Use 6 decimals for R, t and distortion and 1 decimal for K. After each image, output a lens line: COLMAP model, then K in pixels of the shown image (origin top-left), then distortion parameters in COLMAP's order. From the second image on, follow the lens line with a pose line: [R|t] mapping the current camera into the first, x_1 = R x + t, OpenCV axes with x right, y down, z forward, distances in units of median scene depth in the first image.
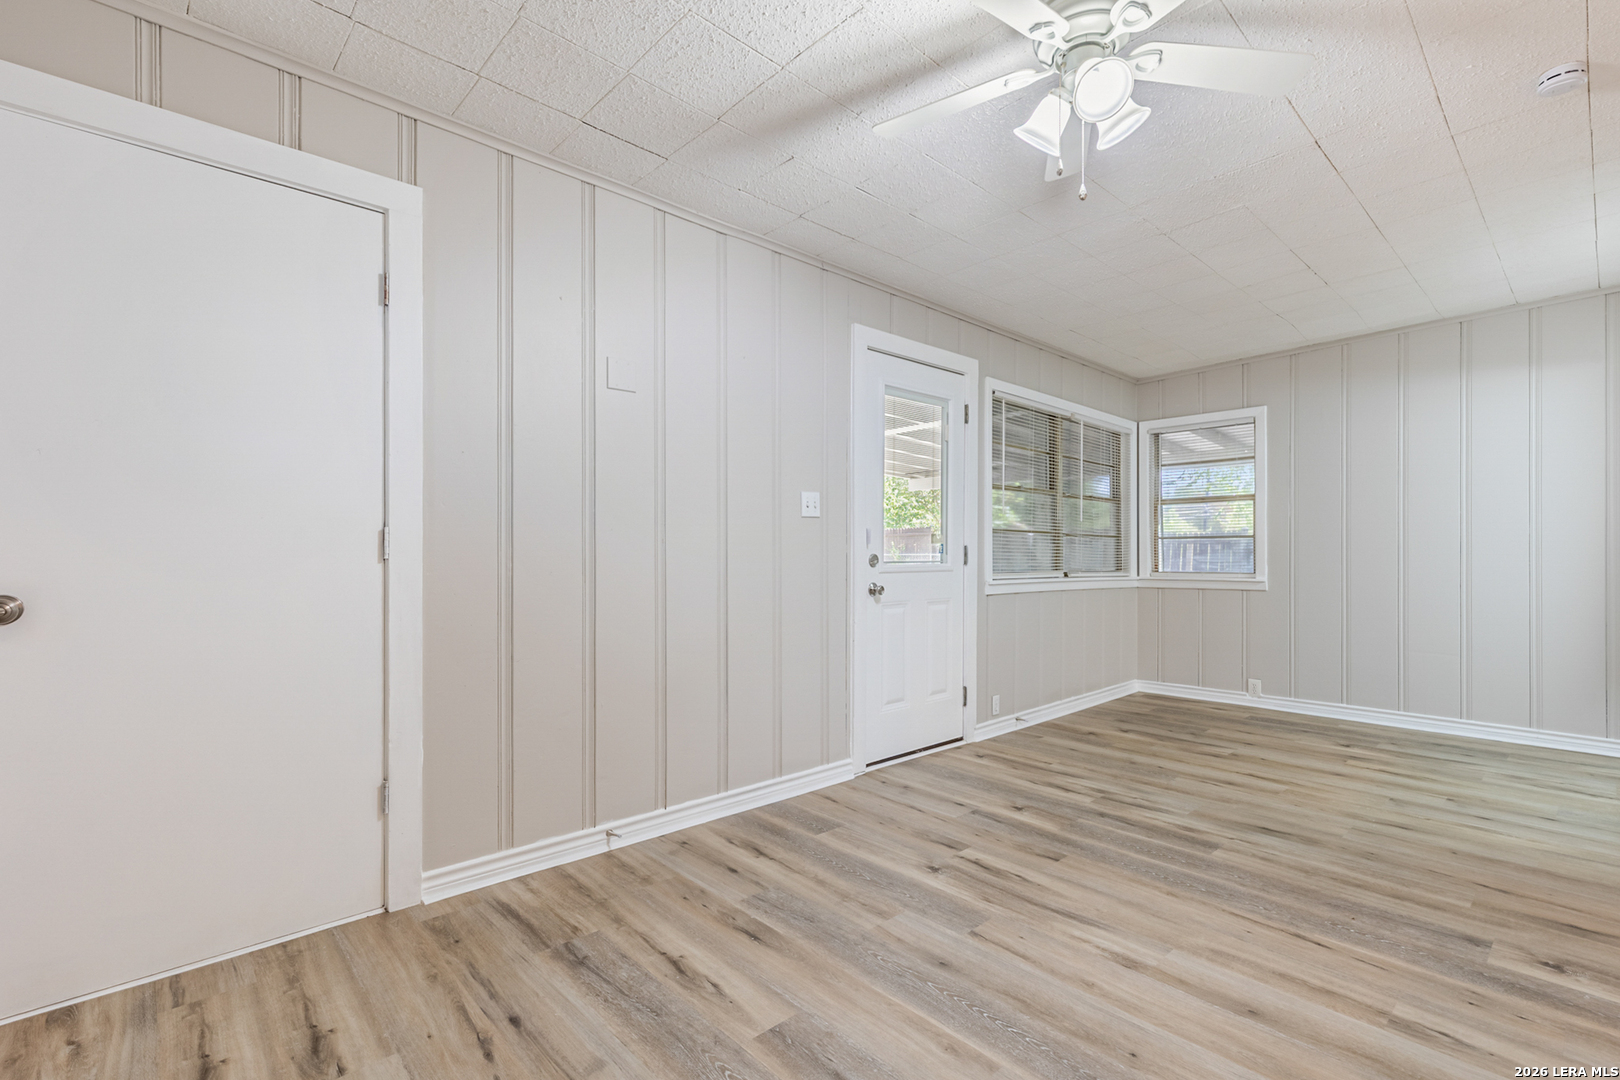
lens RADIAL K [[734.1, 0, 798.5], [0, 734.1, 548.2], [0, 0, 1]] dist [-0.003142, 0.000512]
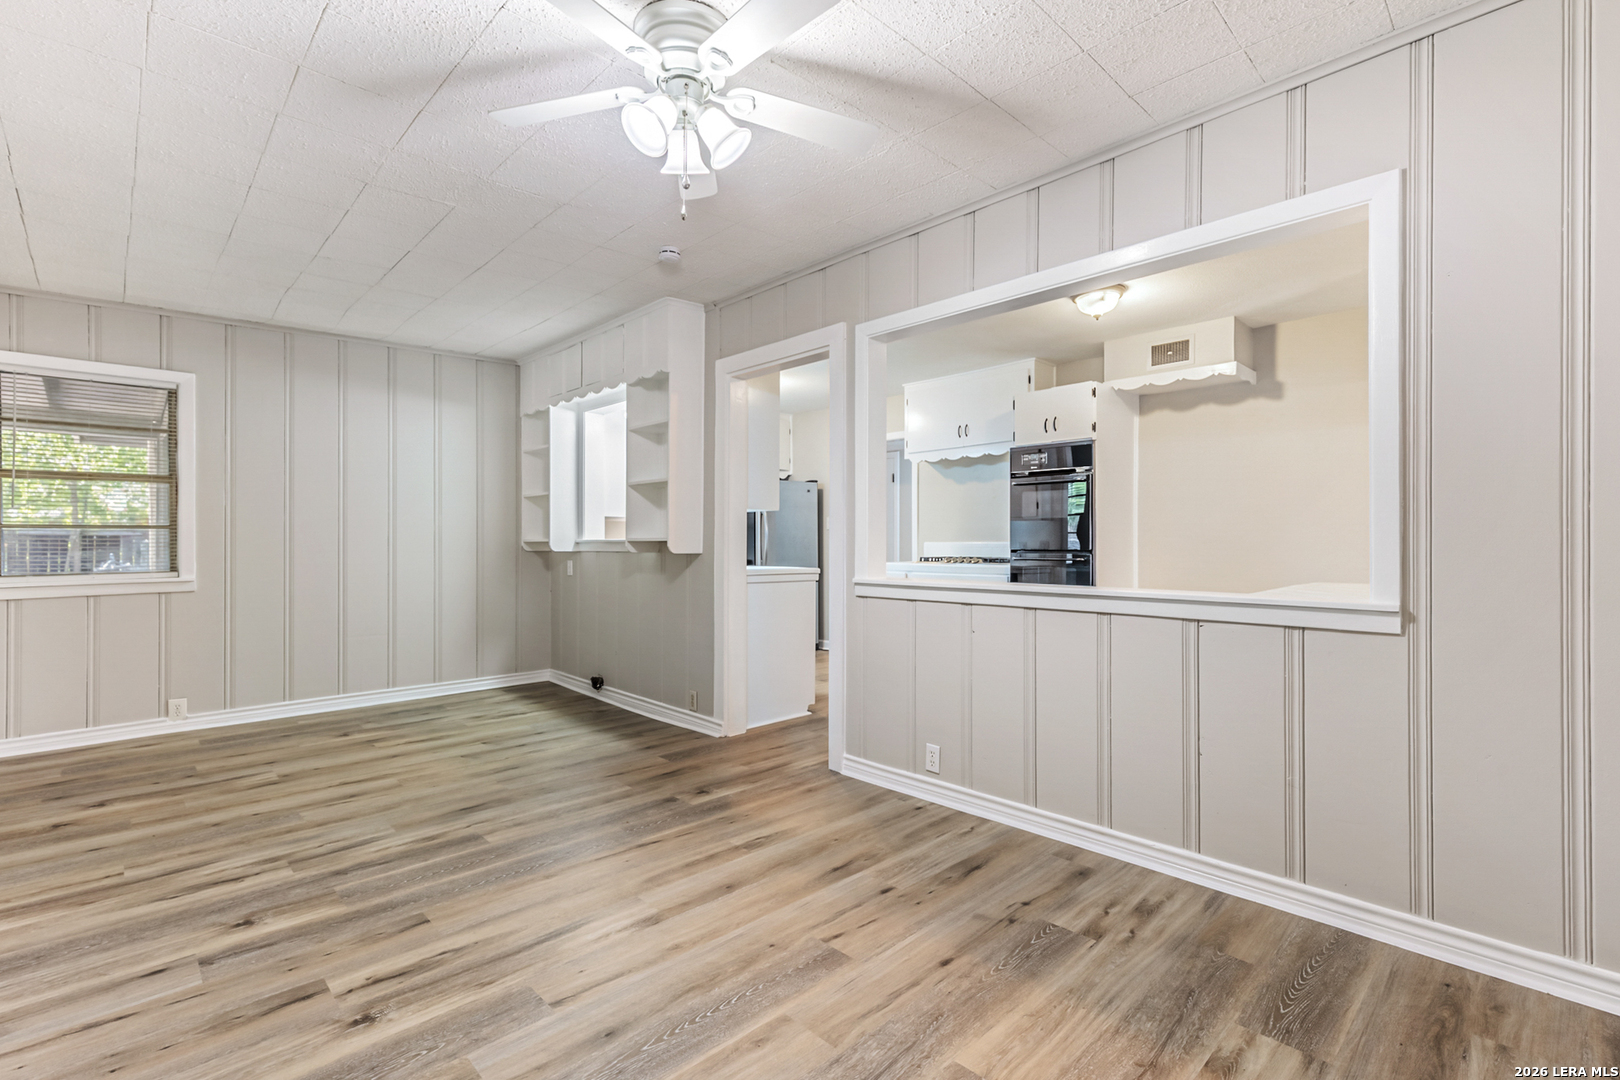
lens RADIAL K [[734.1, 0, 838.0], [0, 734.1, 540.0], [0, 0, 1]] dist [-0.003142, 0.000512]
pose [[-0.062006, 0.004008, 0.998068, -0.490399], [-0.002177, 0.999989, -0.004151, 0.000431], [-0.998073, -0.002430, -0.061996, 0.584979]]
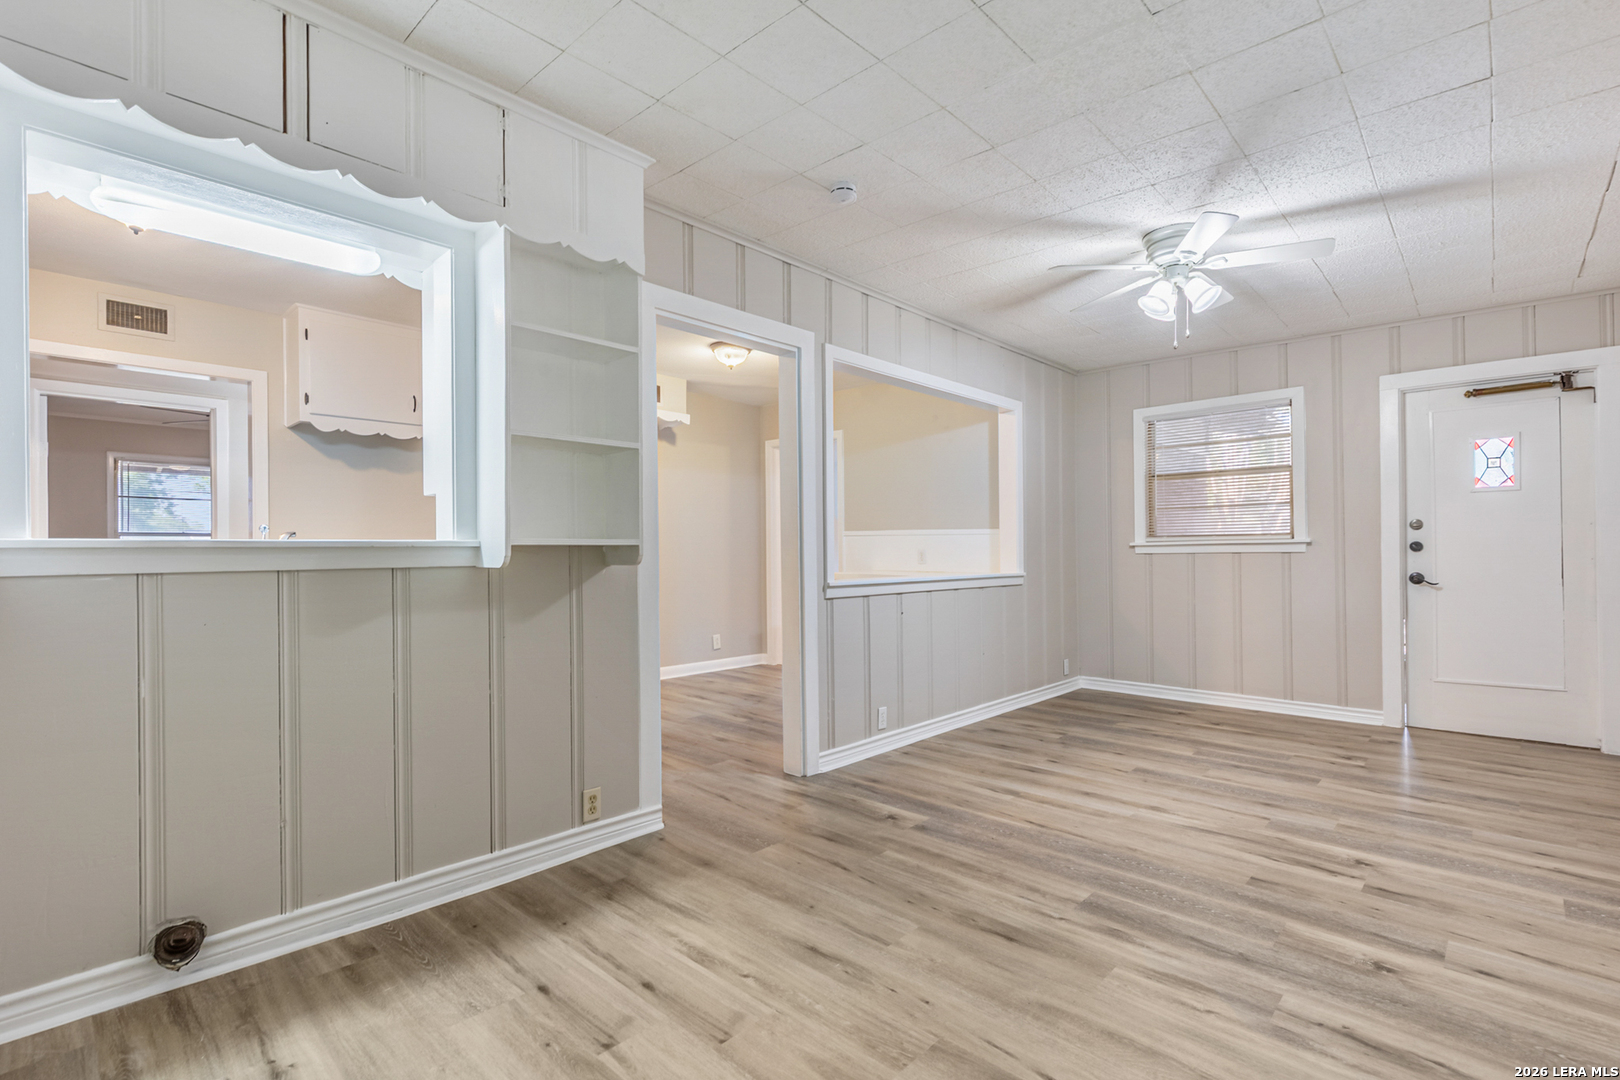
lens RADIAL K [[734.1, 0, 808.6], [0, 734.1, 537.8], [0, 0, 1]] dist [-0.003142, 0.000512]
pose [[-0.997047, 0.004922, -0.076632, 0.971679], [0.006391, 0.999800, -0.018932, 0.007205], [0.076524, -0.019366, -0.996880, 1.868459]]
